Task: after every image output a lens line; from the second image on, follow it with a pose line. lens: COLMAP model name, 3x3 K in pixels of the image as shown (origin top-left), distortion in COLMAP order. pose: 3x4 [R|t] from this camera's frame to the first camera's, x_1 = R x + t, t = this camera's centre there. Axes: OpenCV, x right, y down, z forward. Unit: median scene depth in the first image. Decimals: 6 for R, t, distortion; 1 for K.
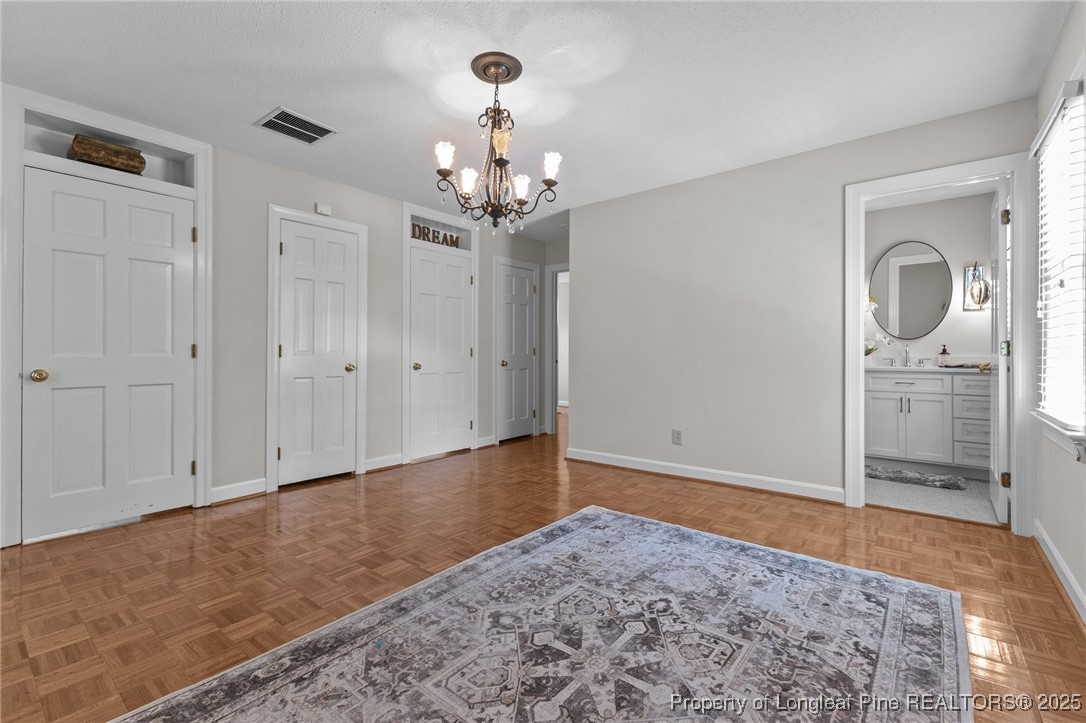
lens RADIAL K [[476.0, 0, 544.7], [0, 476.0, 354.8], [0, 0, 1]] dist [-0.002373, -0.000406]
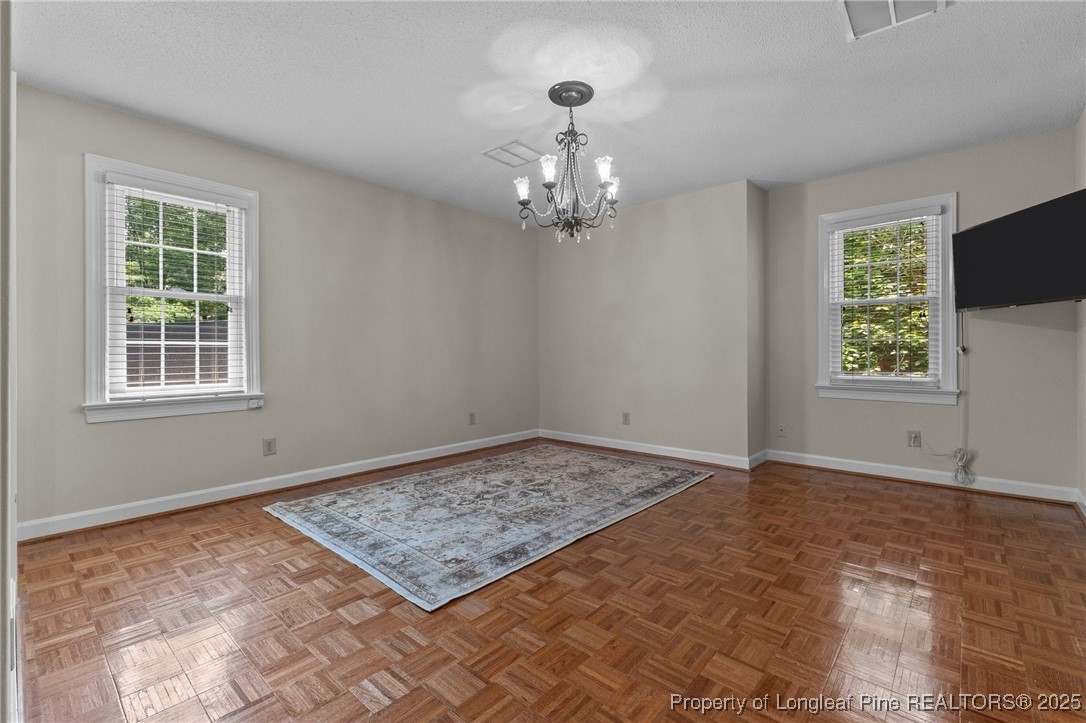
lens RADIAL K [[476.0, 0, 545.6], [0, 476.0, 355.5], [0, 0, 1]] dist [-0.002373, -0.000406]
pose [[-0.998732, 0.003430, 0.050233, -0.109835], [0.003875, 0.999954, 0.008767, 0.000789], [-0.050201, 0.008950, -0.998699, 2.431007]]
